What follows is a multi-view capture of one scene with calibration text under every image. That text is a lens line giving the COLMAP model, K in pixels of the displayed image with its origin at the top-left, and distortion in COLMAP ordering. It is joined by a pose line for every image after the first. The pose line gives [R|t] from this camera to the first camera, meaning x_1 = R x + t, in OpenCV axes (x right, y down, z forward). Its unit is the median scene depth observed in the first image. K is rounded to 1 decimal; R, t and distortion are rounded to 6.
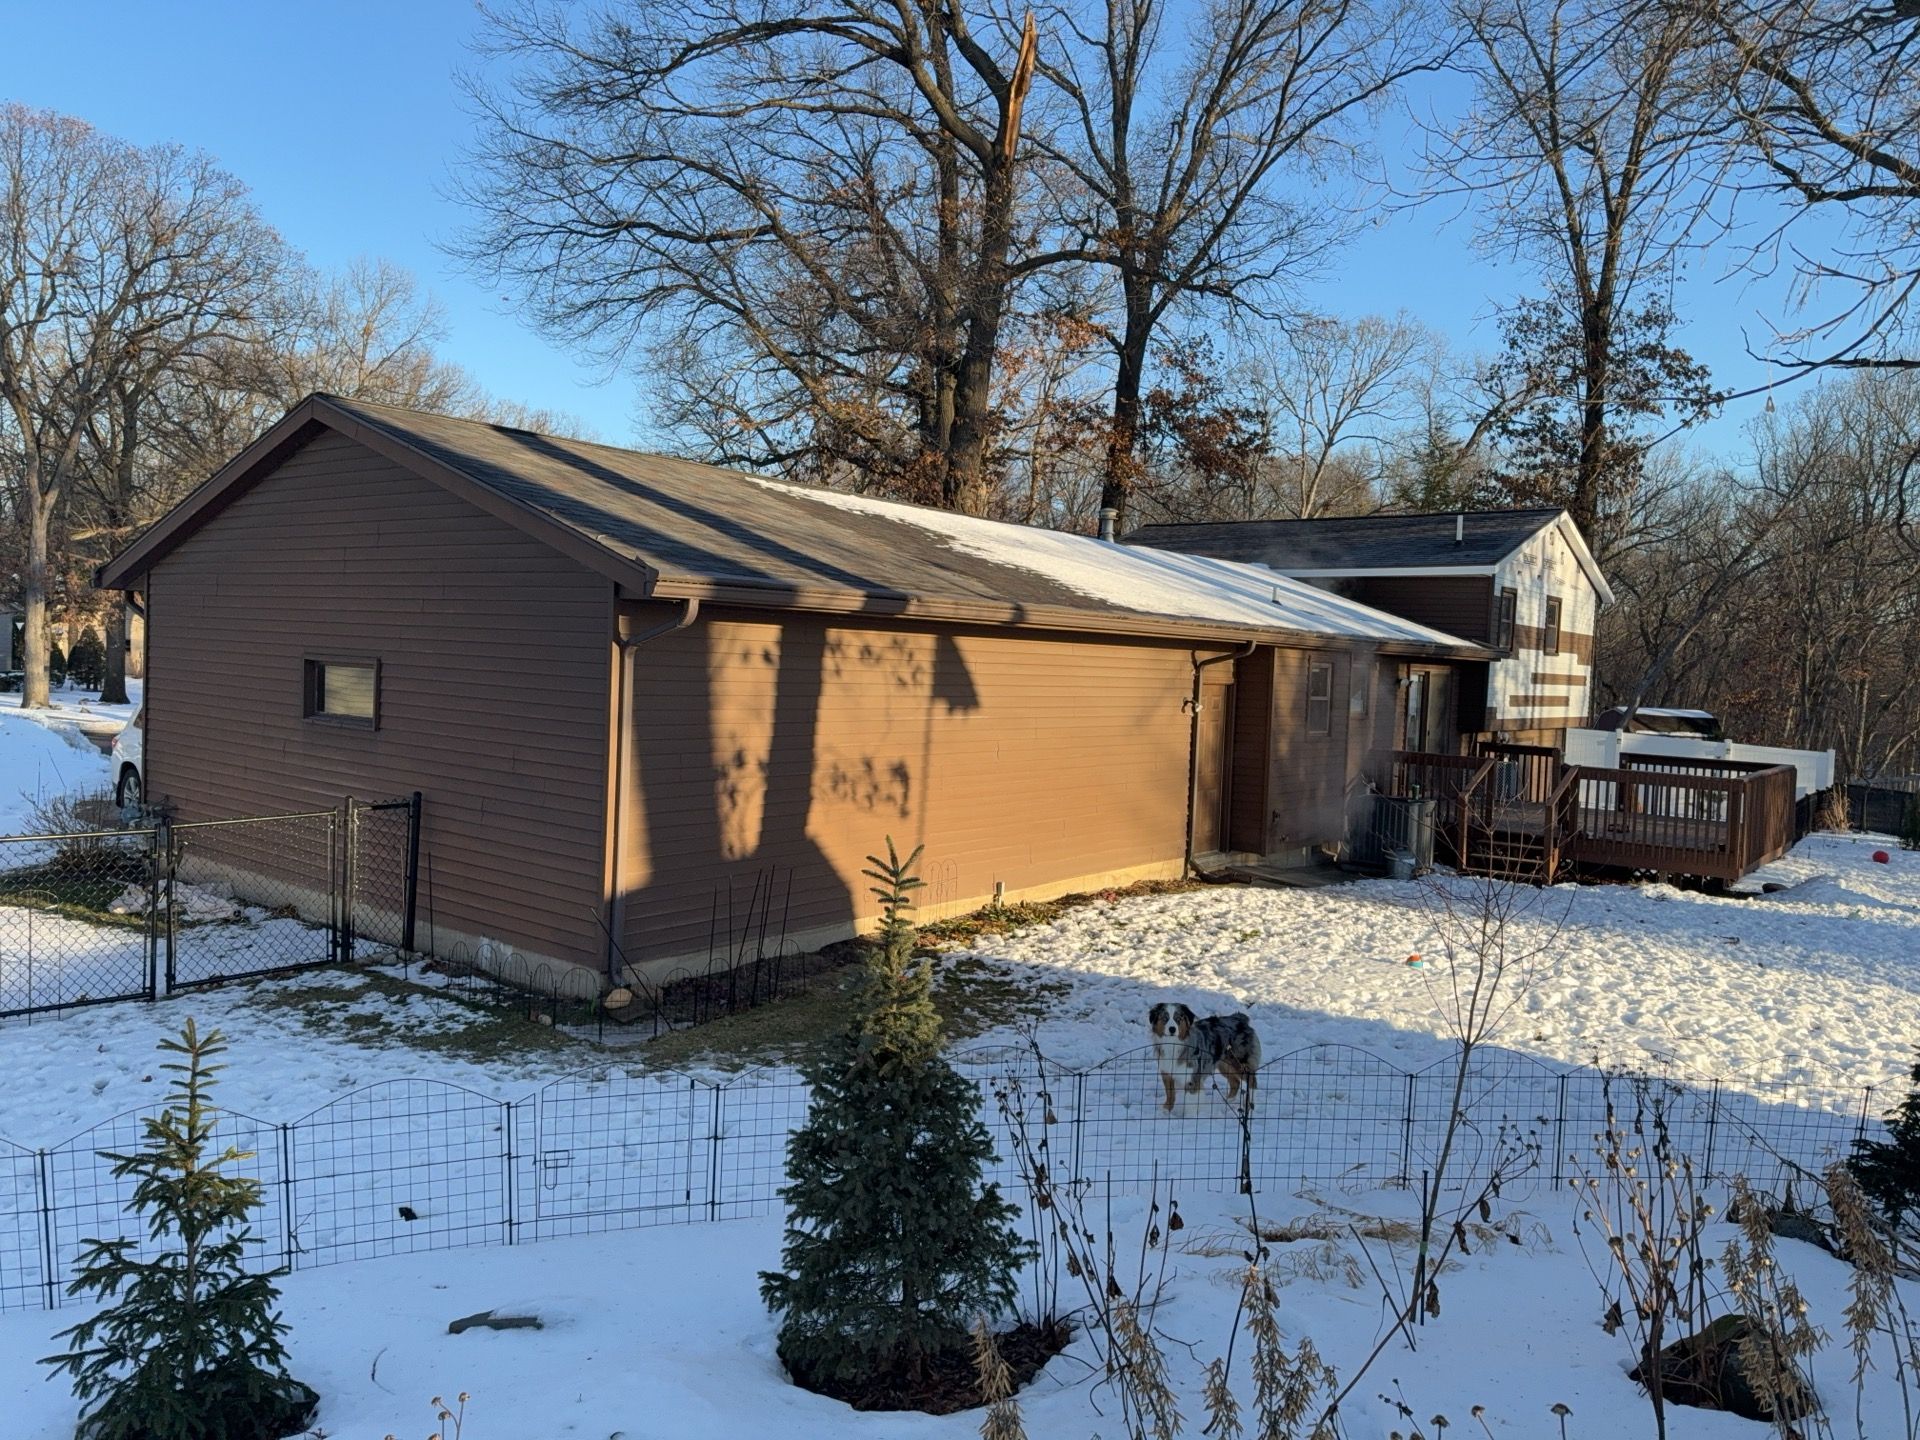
lens RADIAL K [[1326.0, 0, 960.0], [0, 1326.0, 720.0], [0, 0, 1]] dist [0.061557, -0.055655]
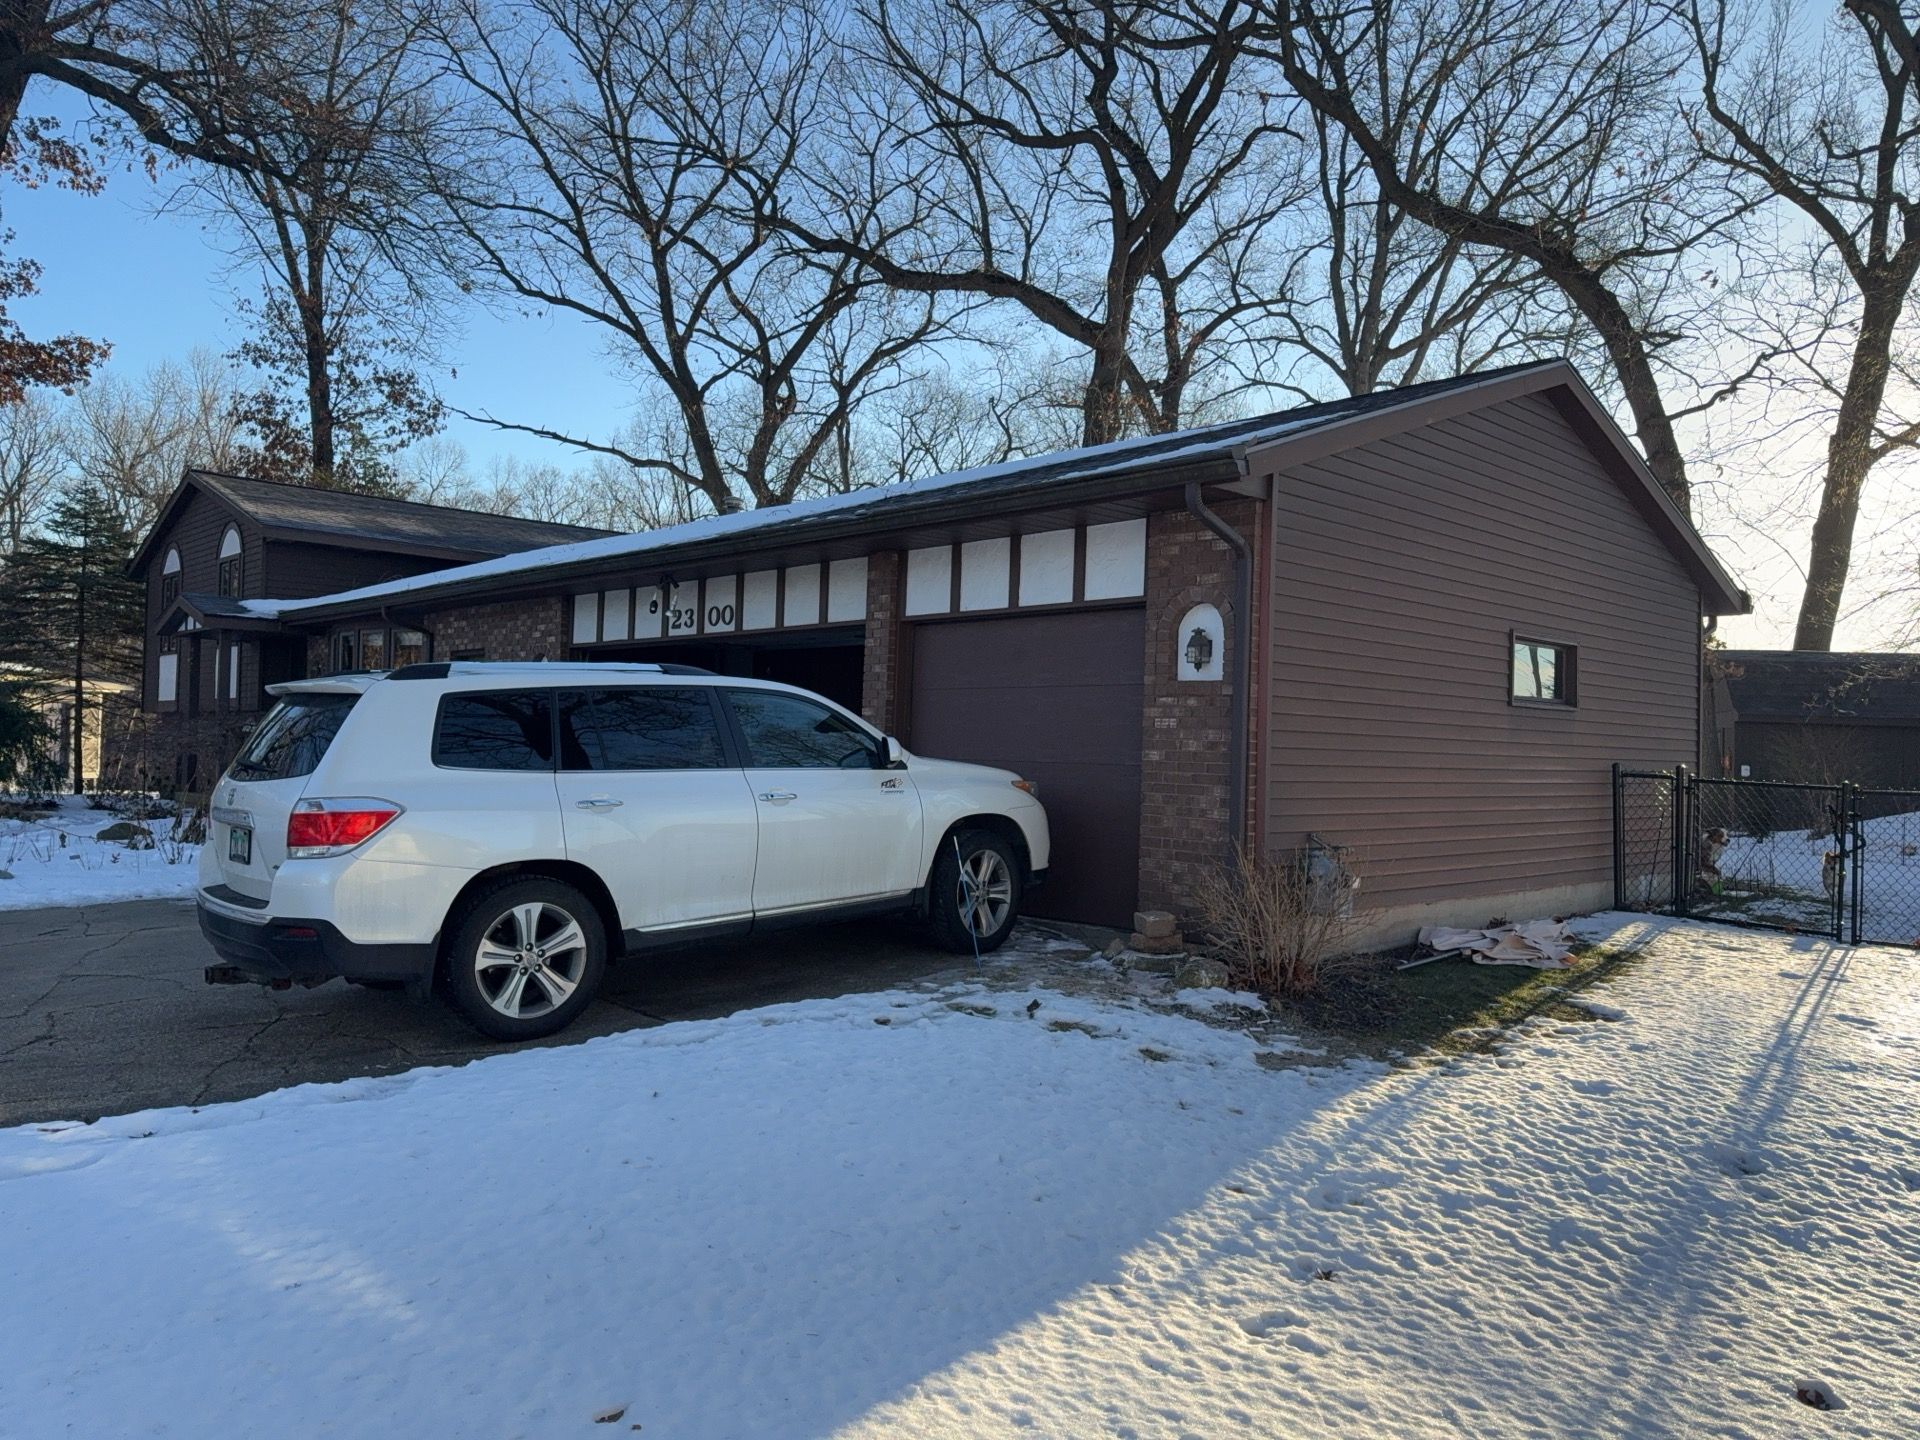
lens RADIAL K [[1319.9, 0, 960.0], [0, 1319.9, 720.0], [0, 0, 1]] dist [0.110107, -0.141776]
pose [[0.148262, -0.017089, 0.988800, -0.564112], [0.021828, 0.999664, 0.014004, -0.007398], [-0.988707, 0.019507, 0.148585, 0.474416]]
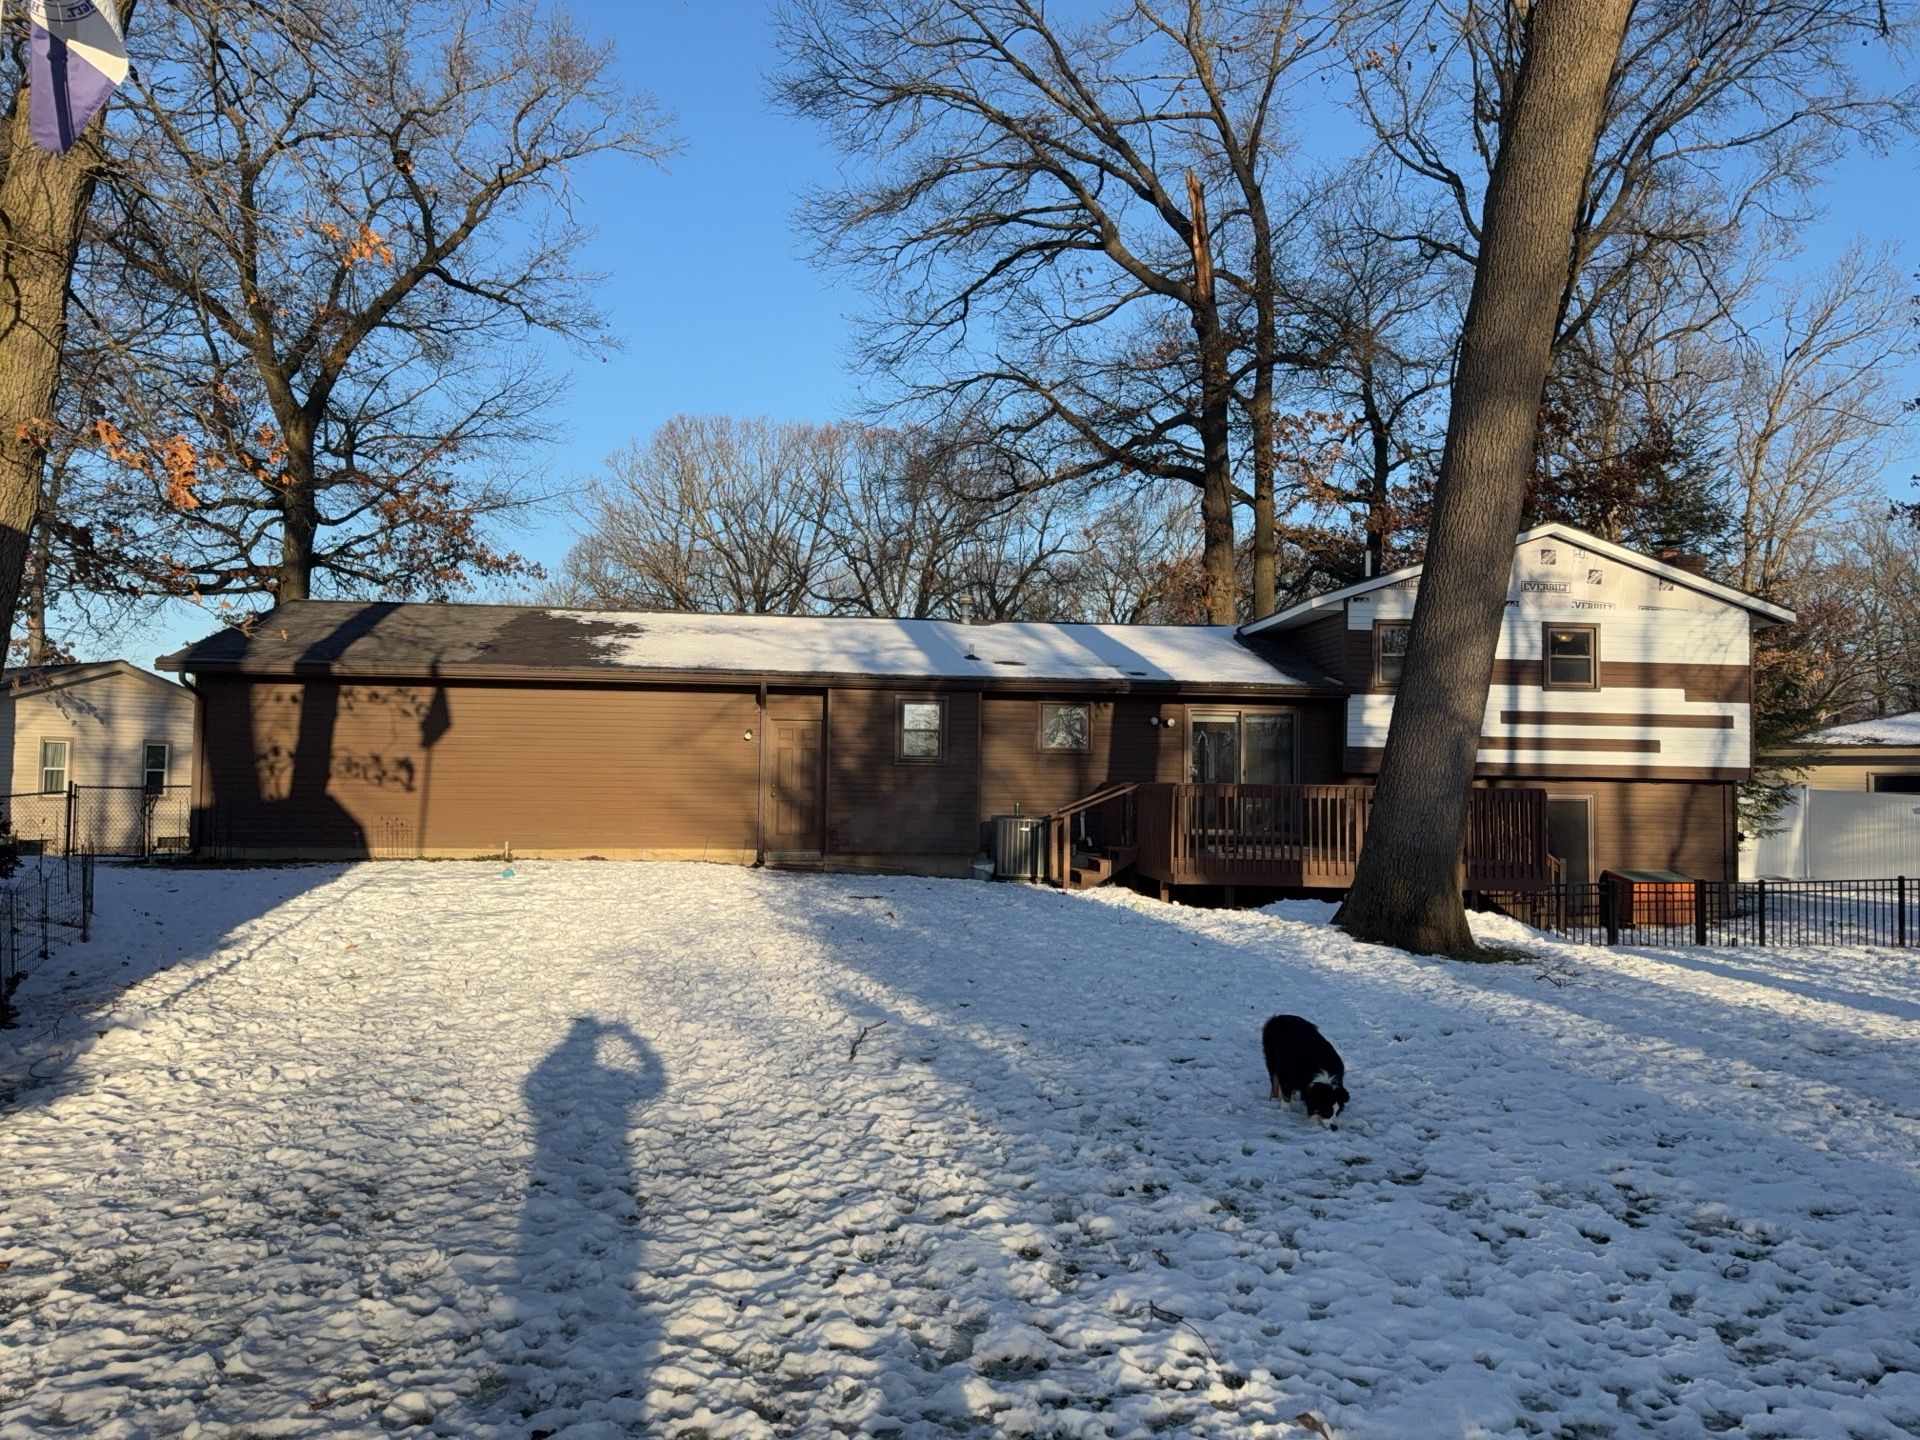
lens RADIAL K [[1319.9, 0, 960.0], [0, 1319.9, 720.0], [0, 0, 1]] dist [0.110107, -0.141776]
pose [[0.692278, -0.068637, -0.718359, 0.664714], [-0.020736, 0.993163, -0.114877, 0.064569], [0.721333, 0.094423, 0.686122, 0.116704]]
